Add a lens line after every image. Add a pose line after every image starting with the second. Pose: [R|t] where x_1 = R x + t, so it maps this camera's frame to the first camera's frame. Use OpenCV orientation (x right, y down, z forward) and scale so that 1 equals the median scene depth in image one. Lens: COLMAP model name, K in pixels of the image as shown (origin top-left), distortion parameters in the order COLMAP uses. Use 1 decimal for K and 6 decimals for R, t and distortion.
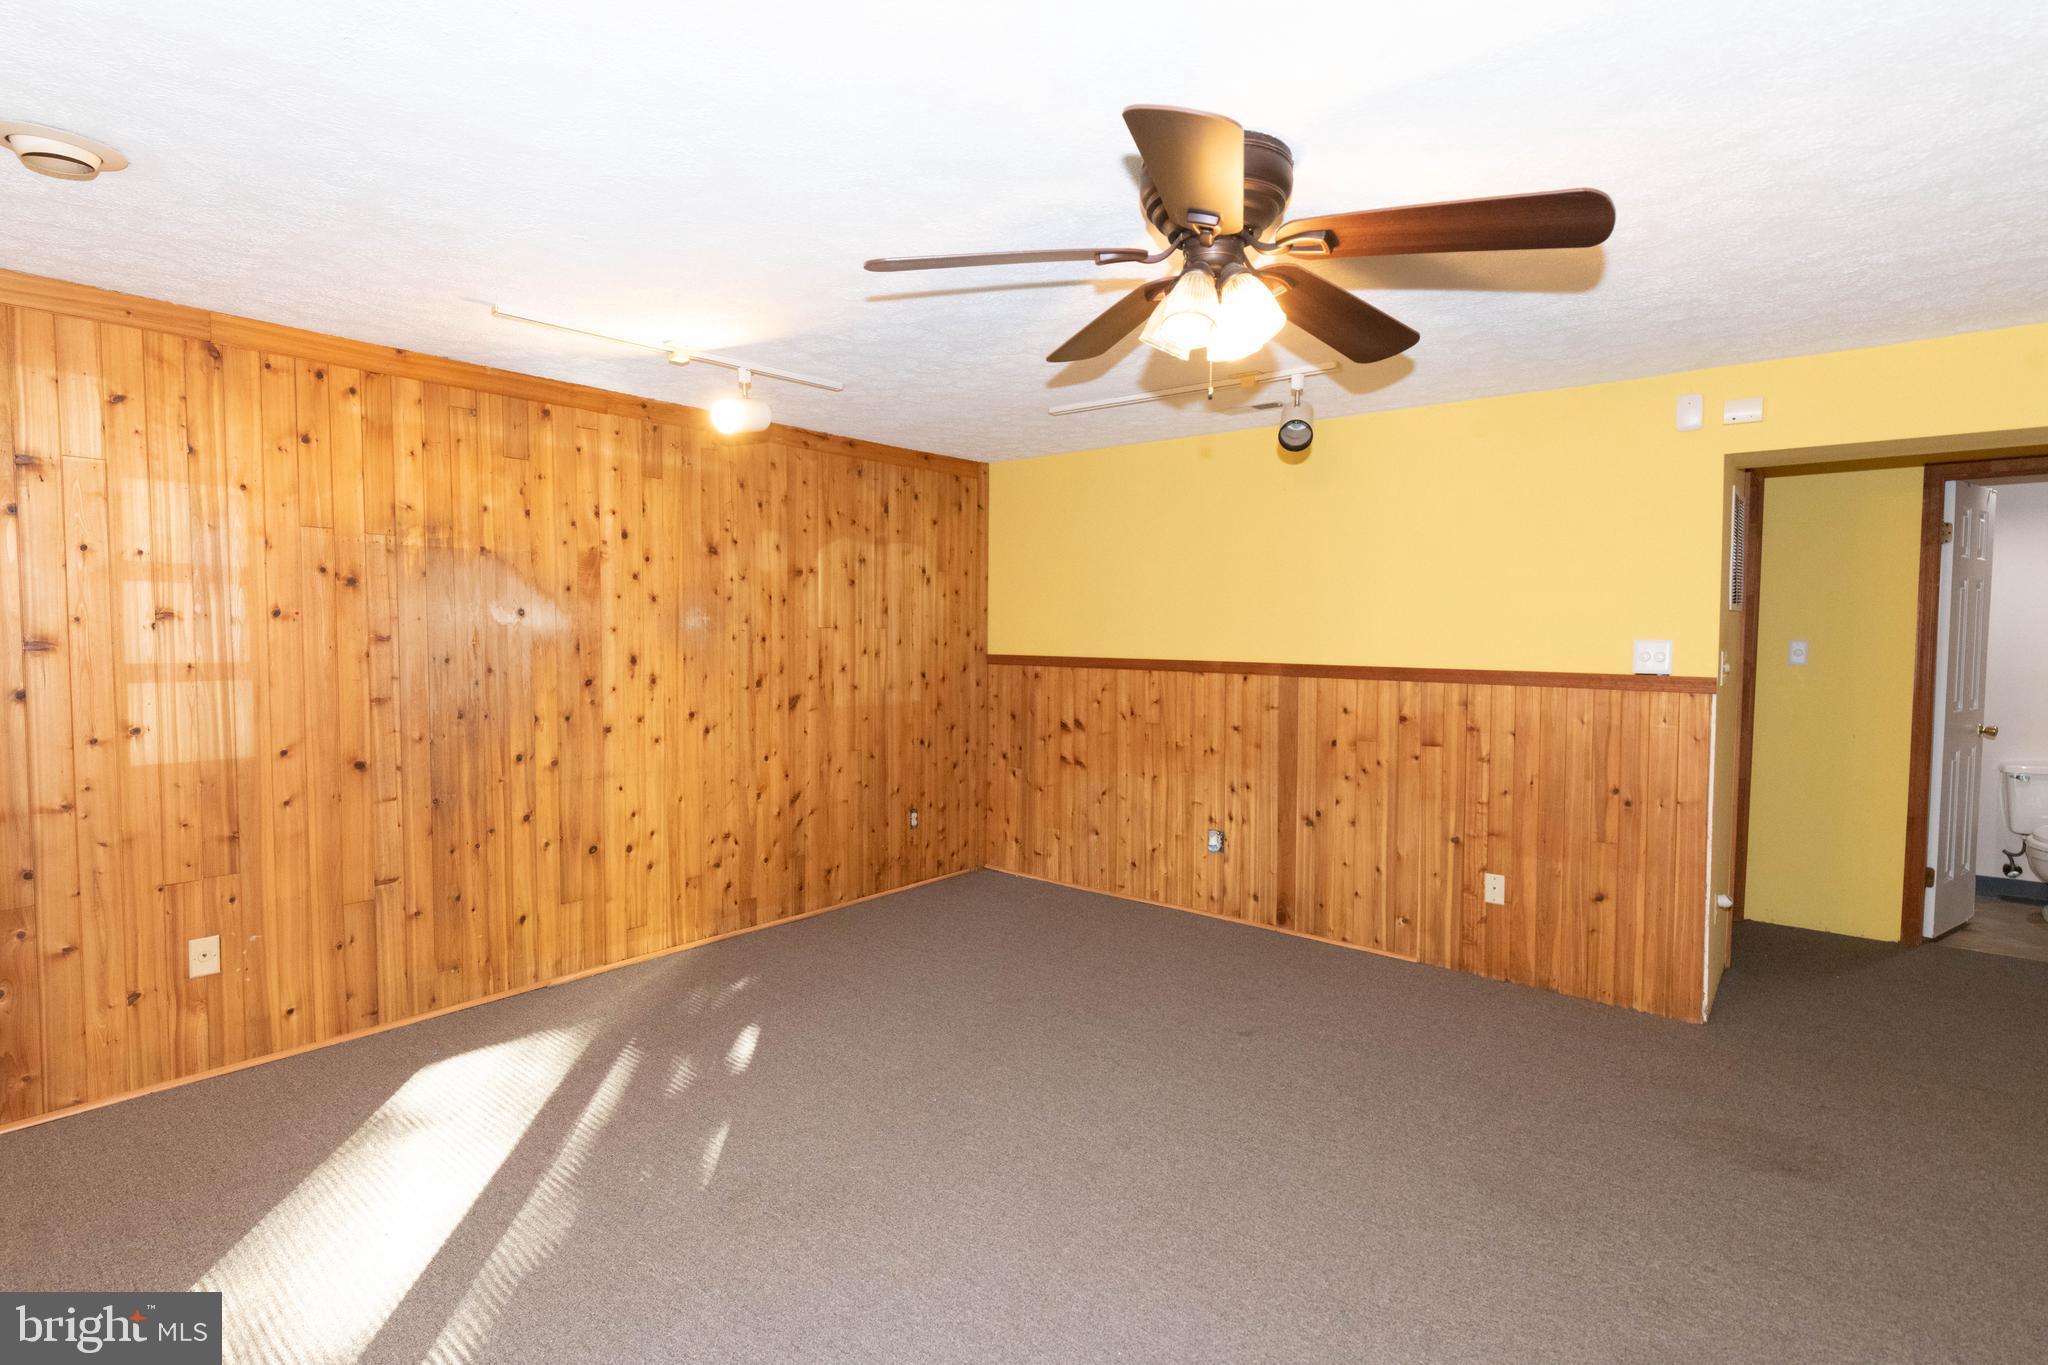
lens RADIAL K [[994.9, 0, 1024.0], [0, 994.9, 682.5], [0, 0, 1]] dist [0.001340, 0.000784]
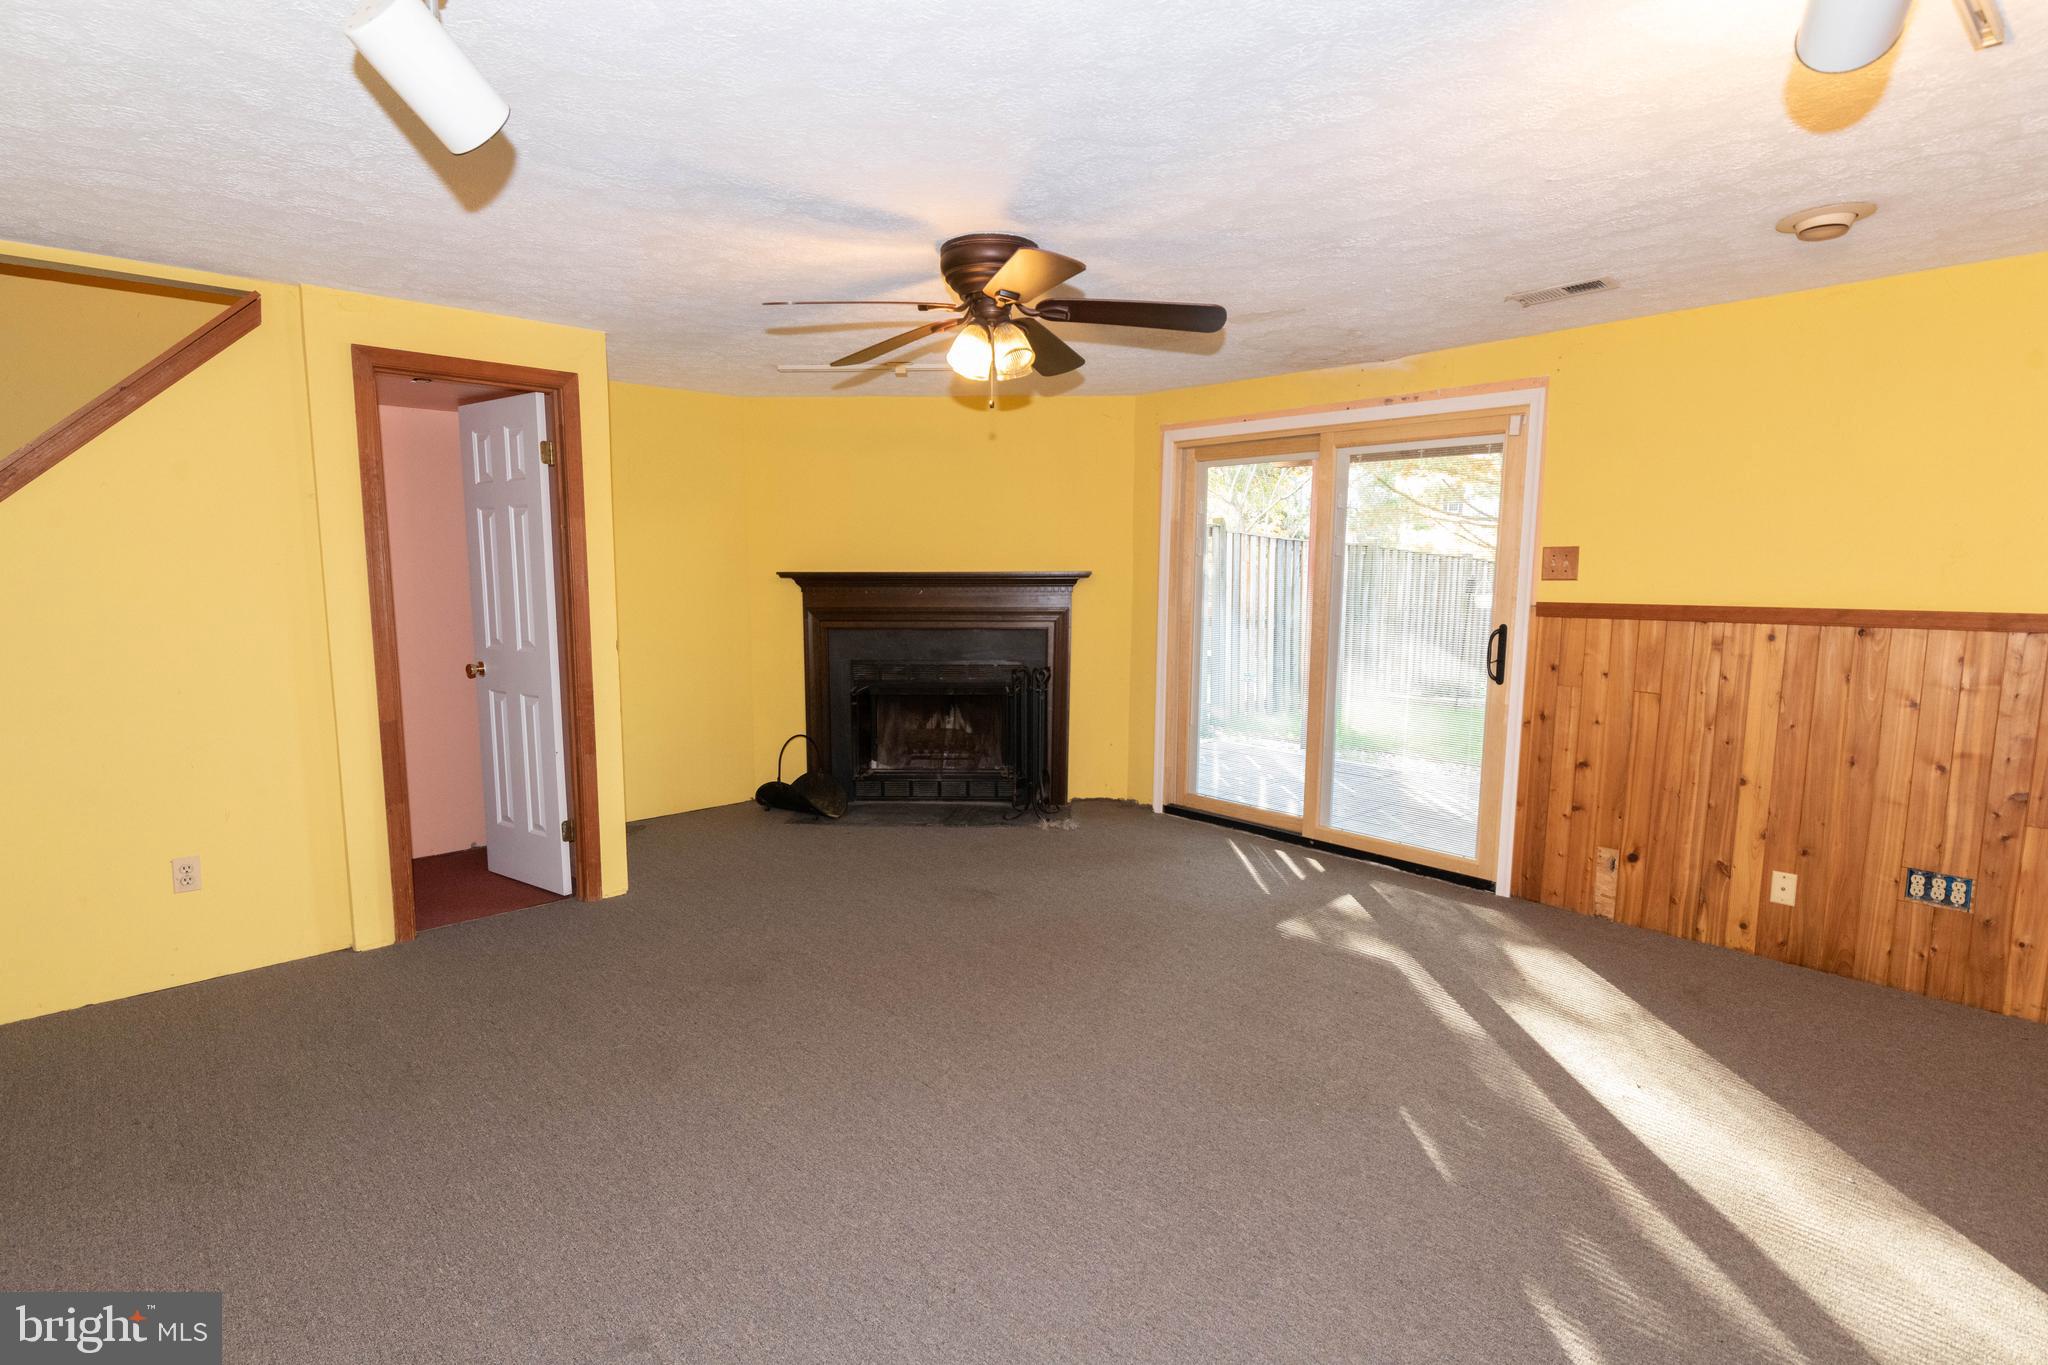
lens RADIAL K [[994.9, 0, 1024.0], [0, 994.9, 682.5], [0, 0, 1]] dist [0.001340, 0.000784]
pose [[-0.990695, -0.025115, 0.133766, -0.038512], [-0.002189, 0.985641, 0.168840, -0.069743], [-0.136086, 0.166976, -0.976524, 1.304537]]
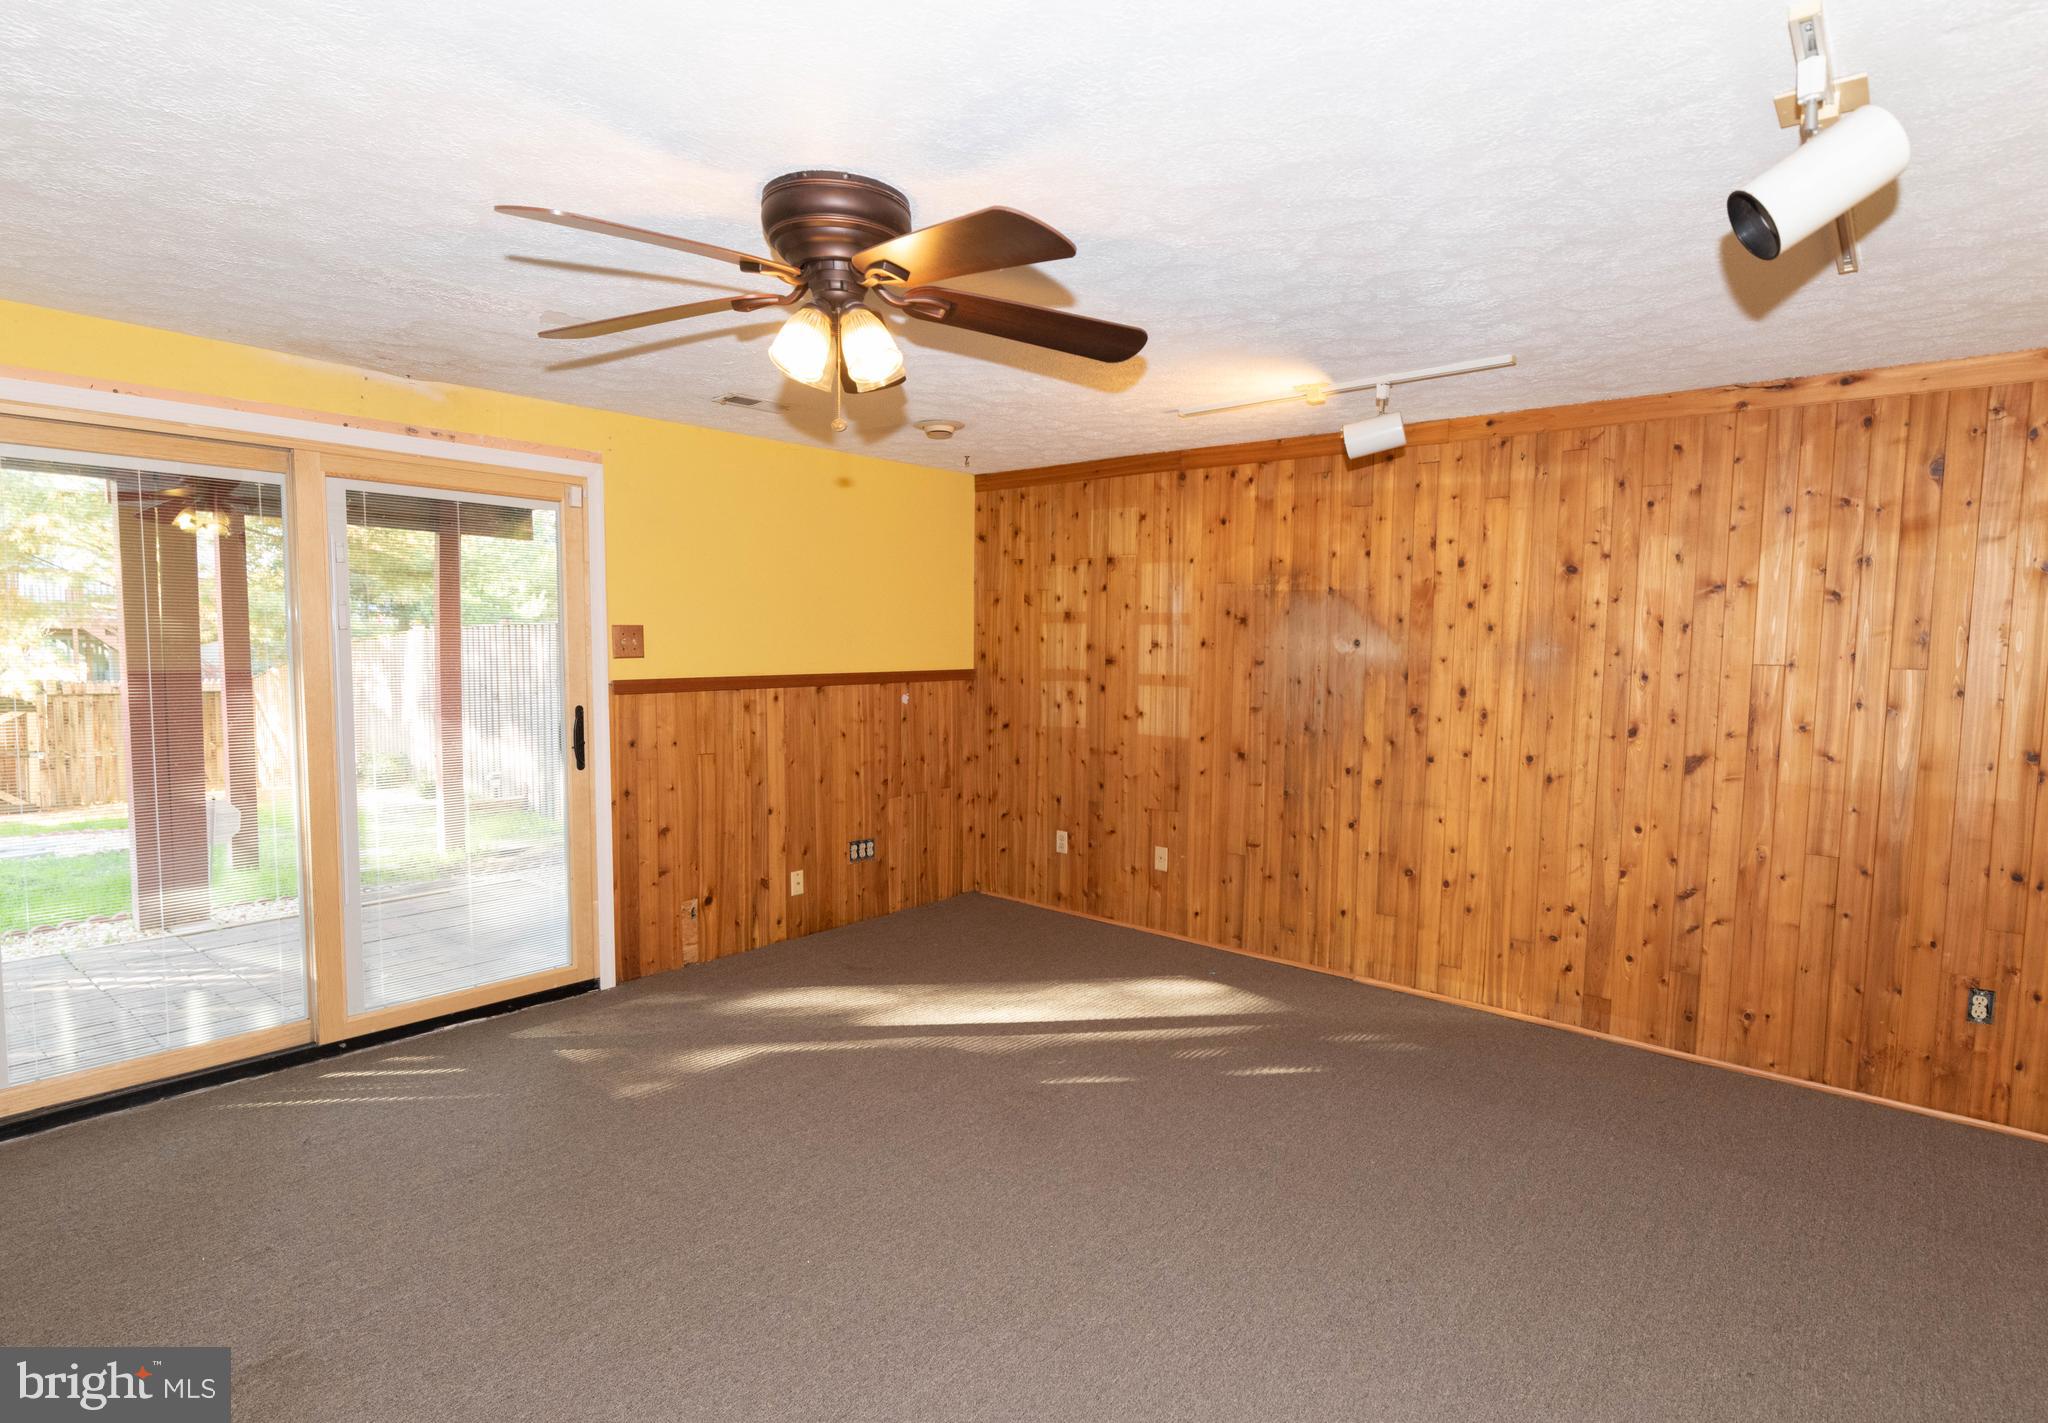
lens RADIAL K [[1048.9, 0, 1059.6], [0, 1048.9, 714.3], [0, 0, 1]] dist [0.002951, -0.000055]
pose [[0.003631, 0.071113, -0.997462, 0.666674], [-0.066506, 0.995277, 0.070715, -0.050457], [0.997779, 0.066080, 0.008344, 0.644505]]
